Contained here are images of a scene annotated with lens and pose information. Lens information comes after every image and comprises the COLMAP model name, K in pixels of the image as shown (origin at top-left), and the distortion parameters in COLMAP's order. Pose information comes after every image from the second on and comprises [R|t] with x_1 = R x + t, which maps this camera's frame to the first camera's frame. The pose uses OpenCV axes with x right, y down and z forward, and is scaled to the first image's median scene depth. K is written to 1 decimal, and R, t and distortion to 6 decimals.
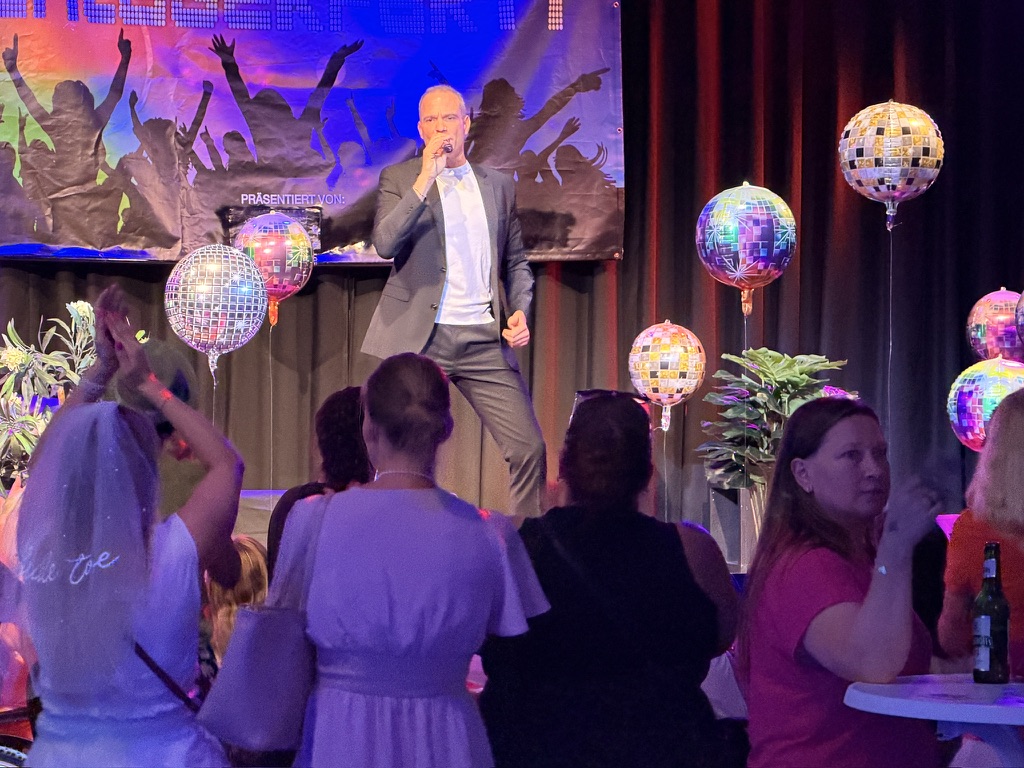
lens RADIAL K [[3700.7, 0, 512.0], [0, 3700.7, 384.0], [0, 0, 1]] dist [0.051159, 1.811321]
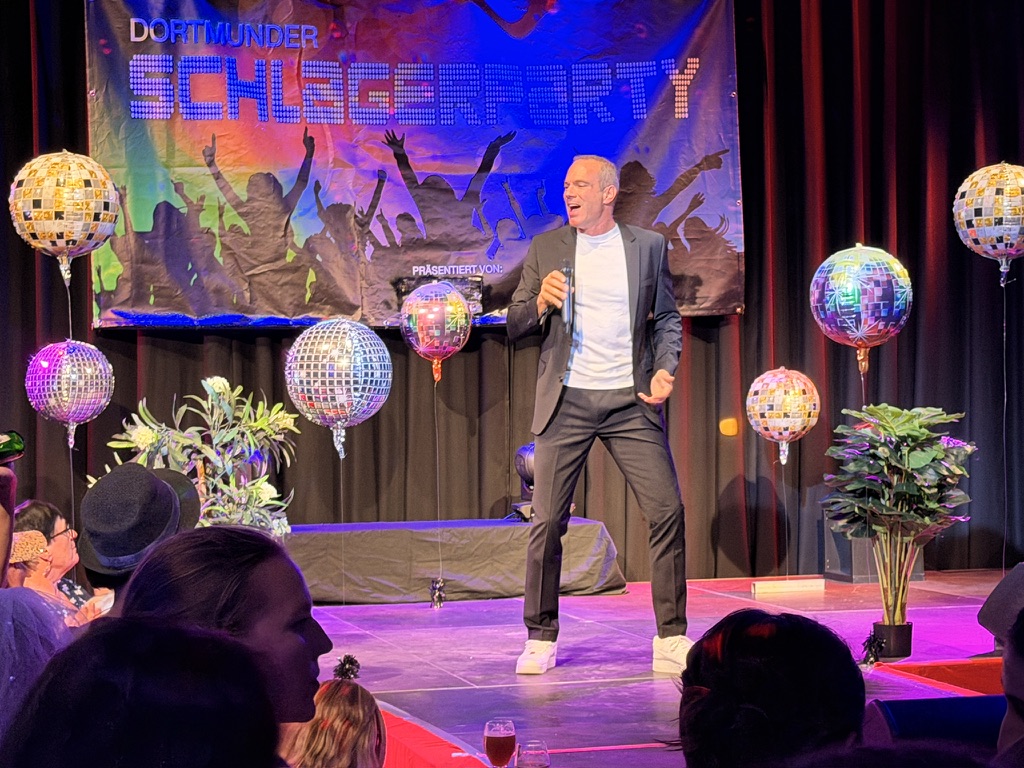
lens RADIAL K [[2285.9, 0, 512.0], [0, 2285.9, 384.0], [0, 0, 1]] dist [0.089162, 0.260408]
pose [[0.997174, -0.022831, -0.071571, 0.008556], [0.023083, 0.999730, 0.002690, -0.015880], [0.071491, -0.004335, 0.997432, 0.290215]]
